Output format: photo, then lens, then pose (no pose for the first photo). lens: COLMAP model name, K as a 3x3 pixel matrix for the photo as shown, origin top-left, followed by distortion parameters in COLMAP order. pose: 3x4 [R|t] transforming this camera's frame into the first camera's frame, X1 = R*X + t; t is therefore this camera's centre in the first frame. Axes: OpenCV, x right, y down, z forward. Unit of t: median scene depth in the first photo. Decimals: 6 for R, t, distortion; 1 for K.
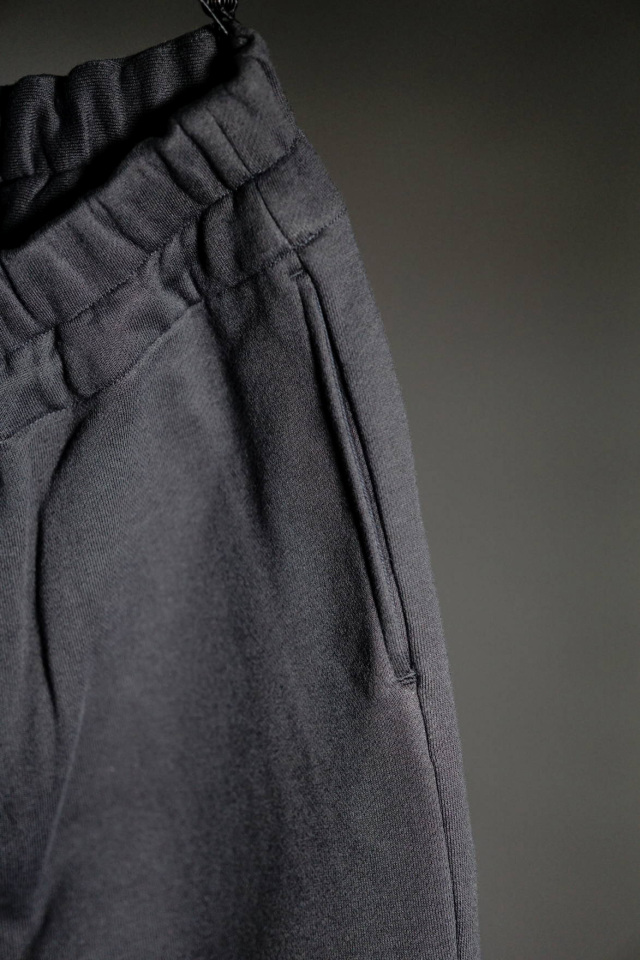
lens RADIAL K [[2252.6, 0, 320.0], [0, 2252.6, 480.0], [0, 0, 1]] dist [0.737034, 4.682791]
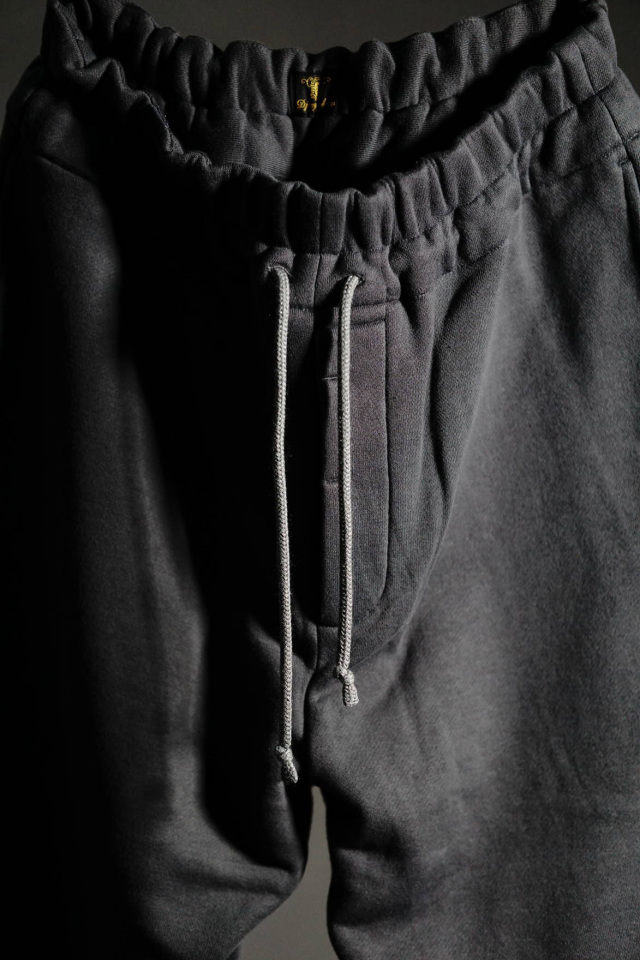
lens RADIAL K [[2252.6, 0, 320.0], [0, 2252.6, 480.0], [0, 0, 1]] dist [0.737034, 4.682791]
pose [[0.905606, -0.056317, 0.420364, -0.773339], [0.081929, 0.995705, -0.043107, 0.148313], [-0.416131, 0.073478, 0.906331, -0.213724]]
